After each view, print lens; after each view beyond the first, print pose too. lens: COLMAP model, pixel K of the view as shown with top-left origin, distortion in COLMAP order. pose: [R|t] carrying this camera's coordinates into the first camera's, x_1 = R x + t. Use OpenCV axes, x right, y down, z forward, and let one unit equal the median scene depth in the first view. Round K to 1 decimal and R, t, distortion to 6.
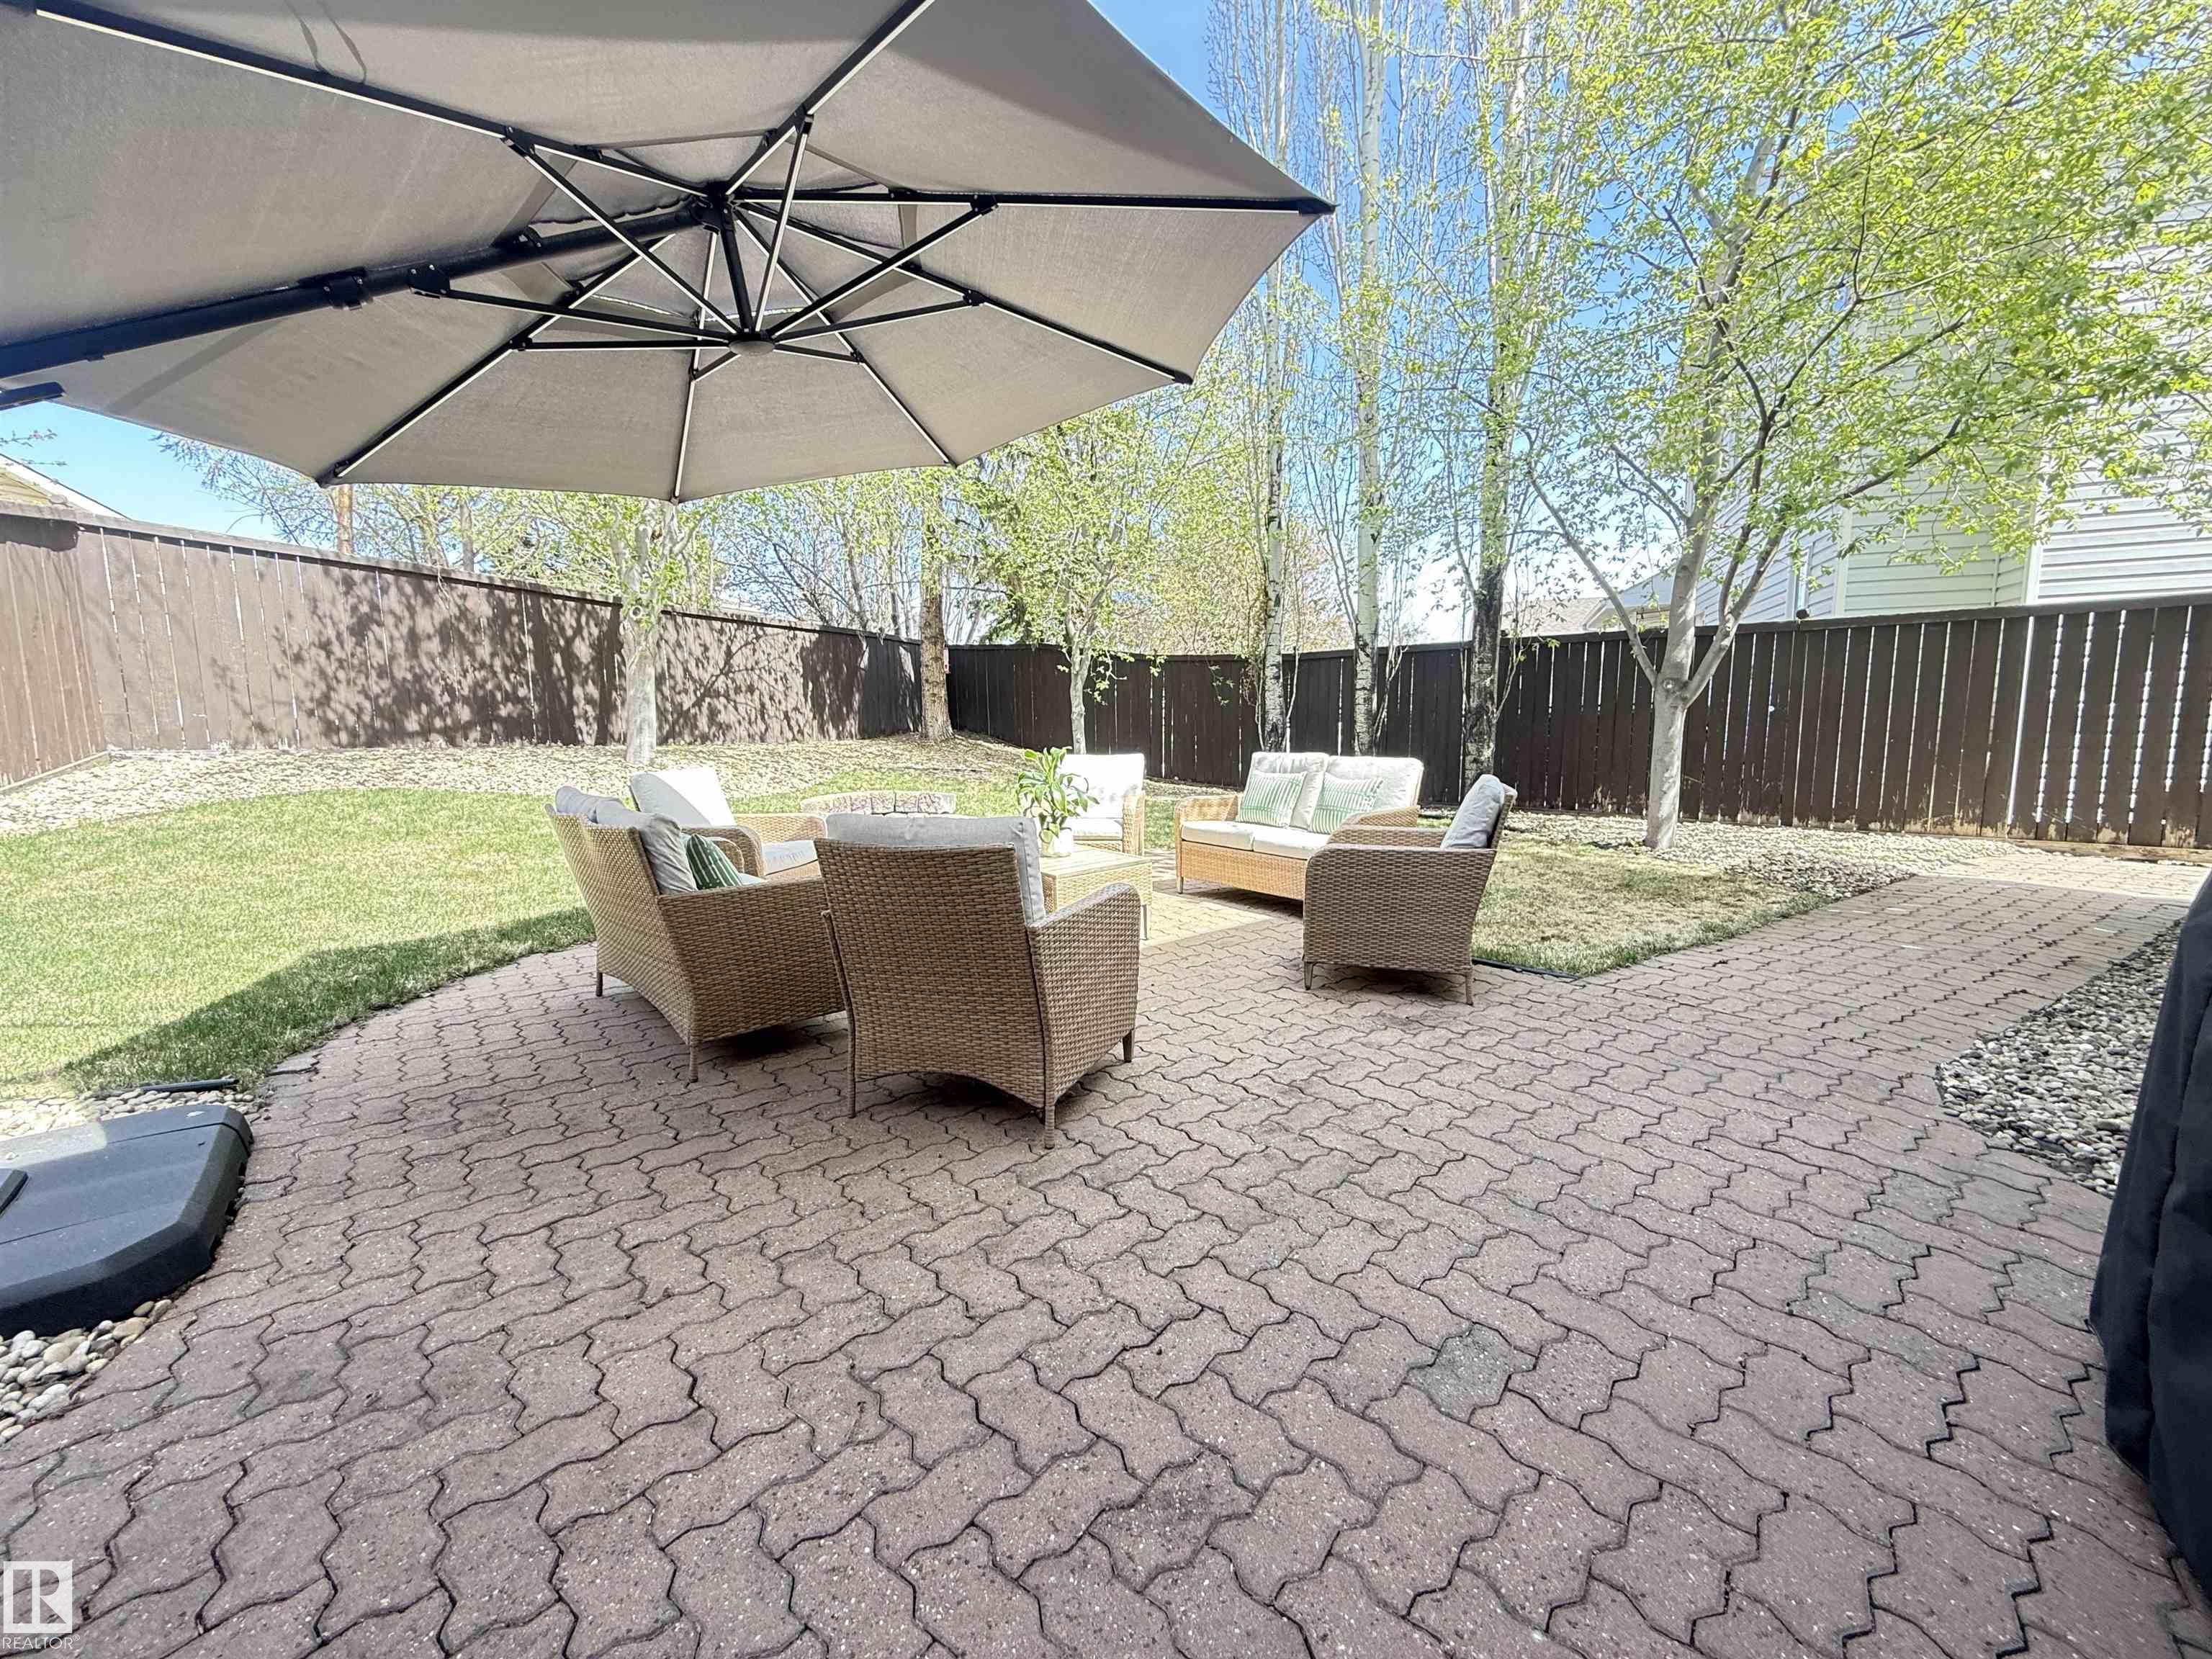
lens RADIAL K [[881.5, 0, 1097.8], [0, 881.5, 826.5], [0, 0, 1]] dist [-0.001159, 0.000176]
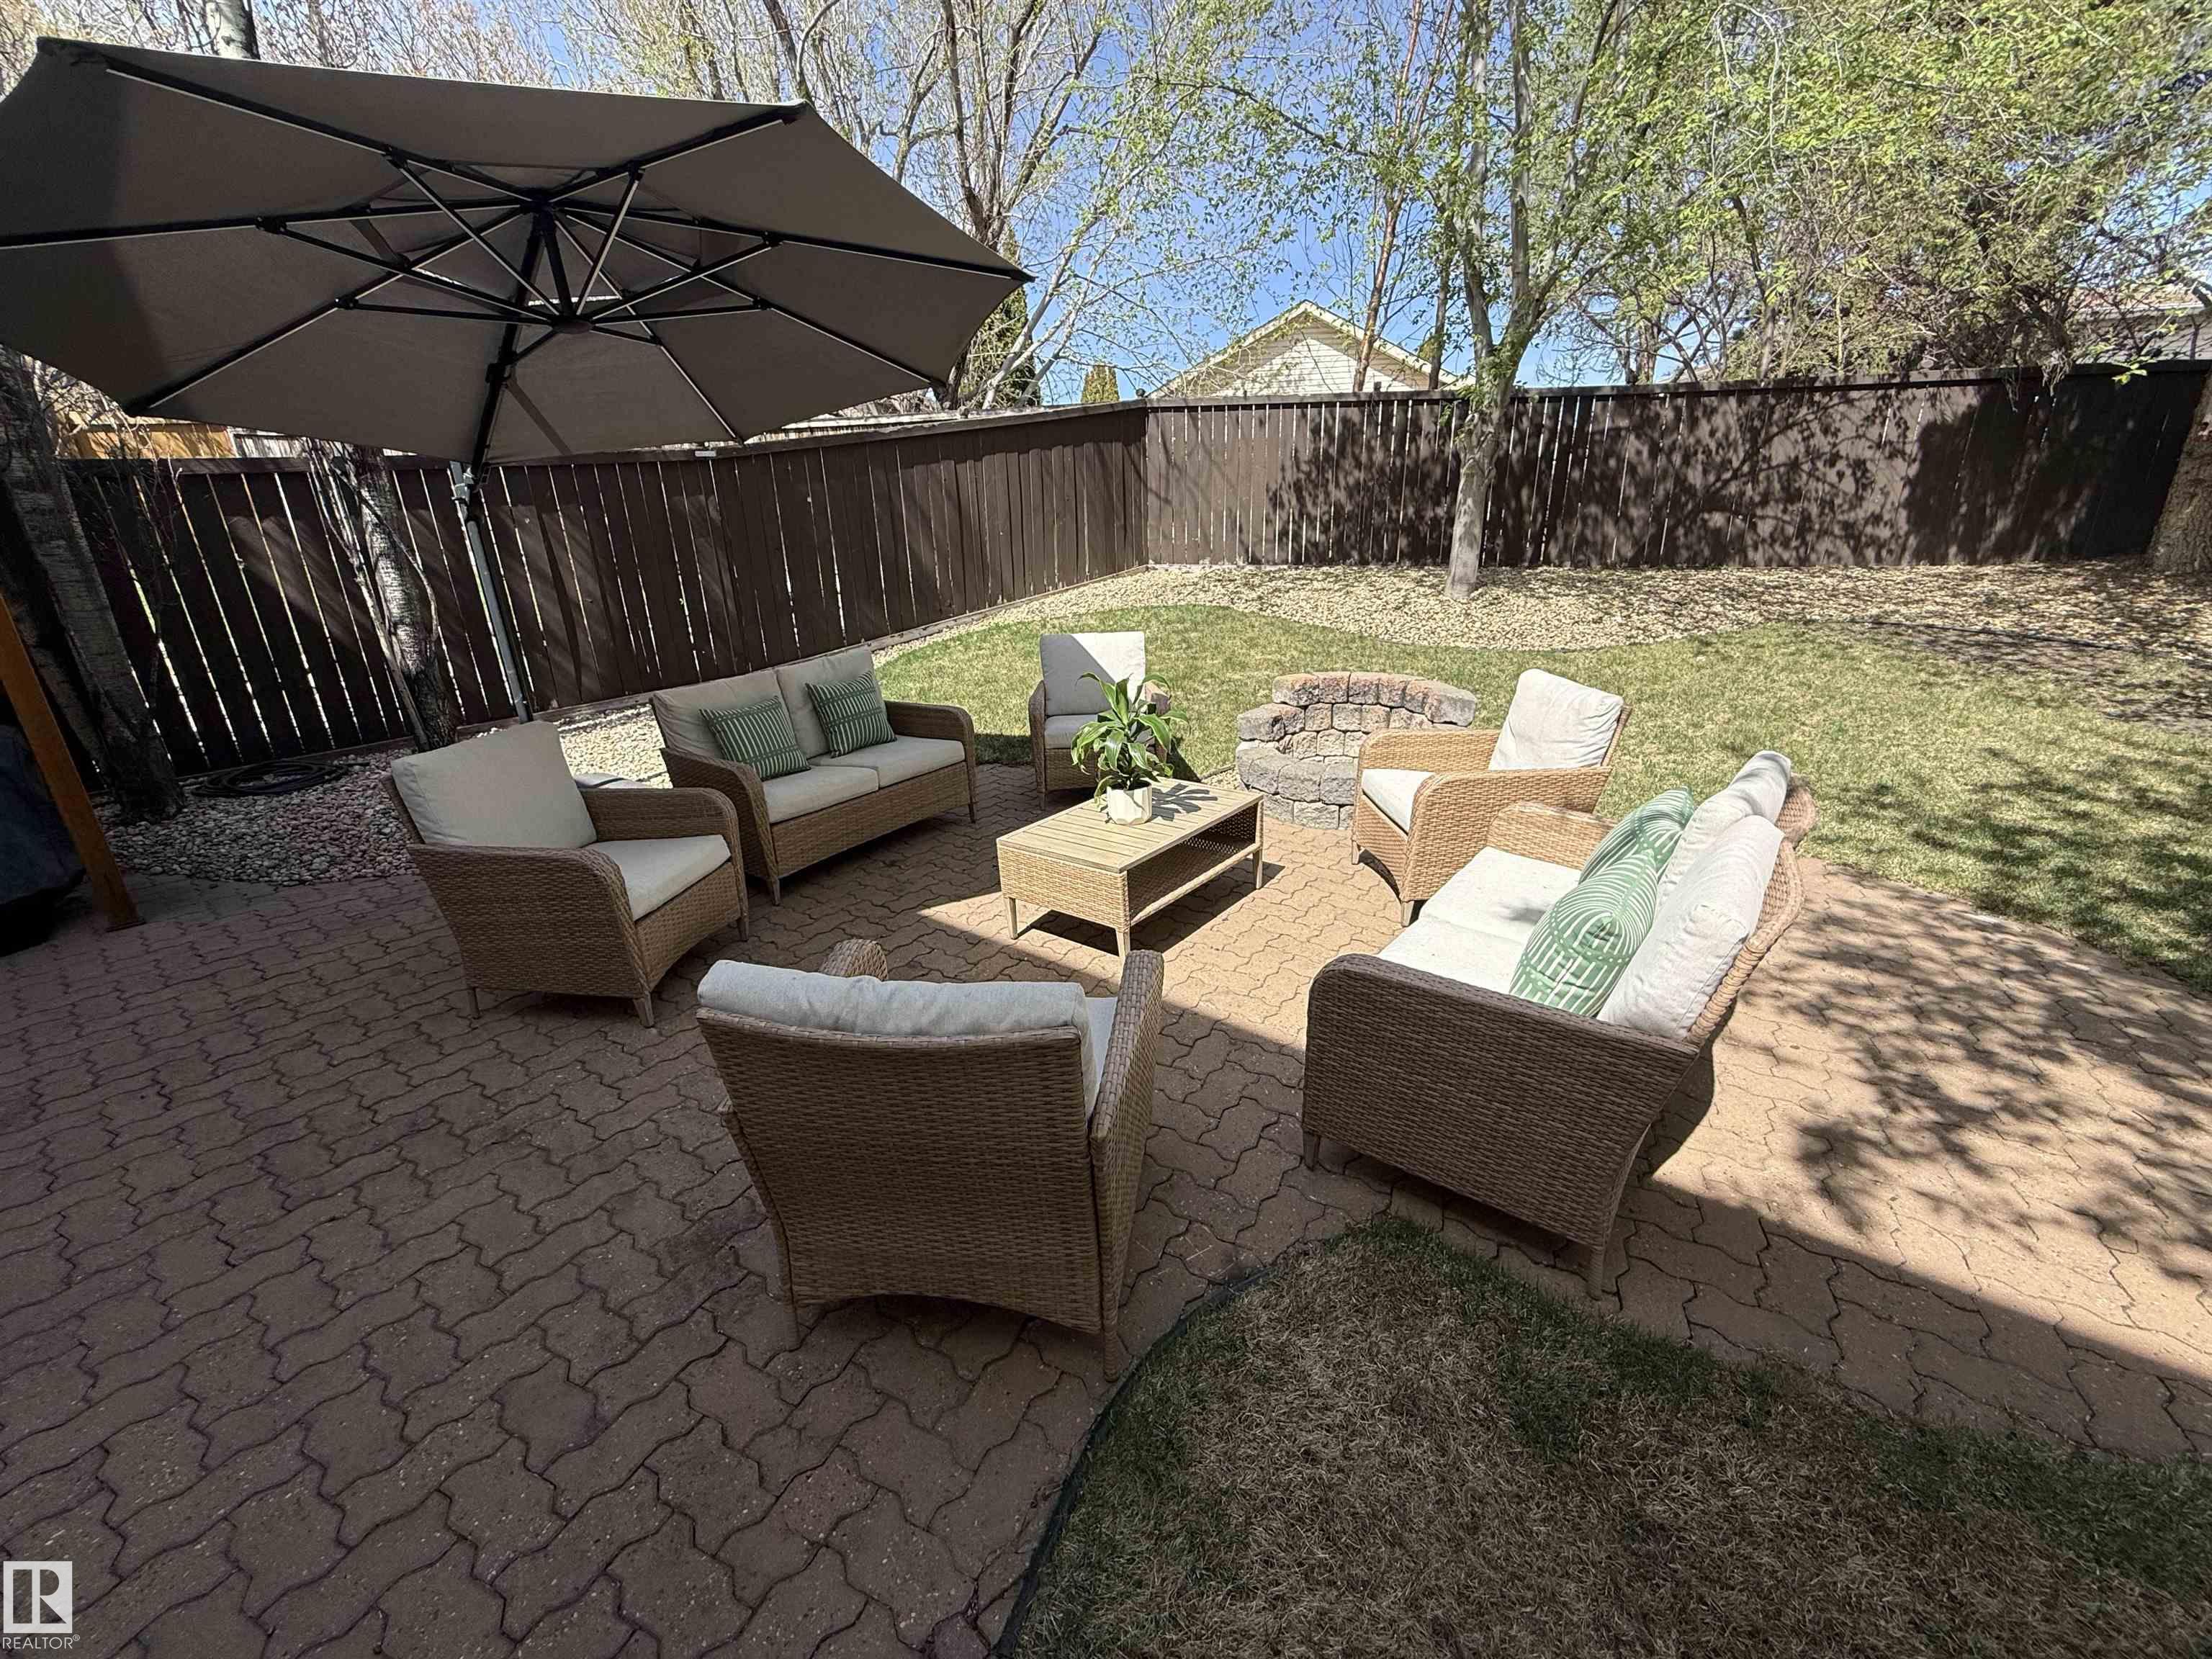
lens RADIAL K [[881.5, 0, 1097.8], [0, 881.5, 826.5], [0, 0, 1]] dist [-0.001159, 0.000176]
pose [[0.240787, 0.326826, -0.913896, 1.122361], [-0.097322, 0.944985, 0.312302, -0.345966], [0.965686, 0.013744, 0.259348, 1.399247]]
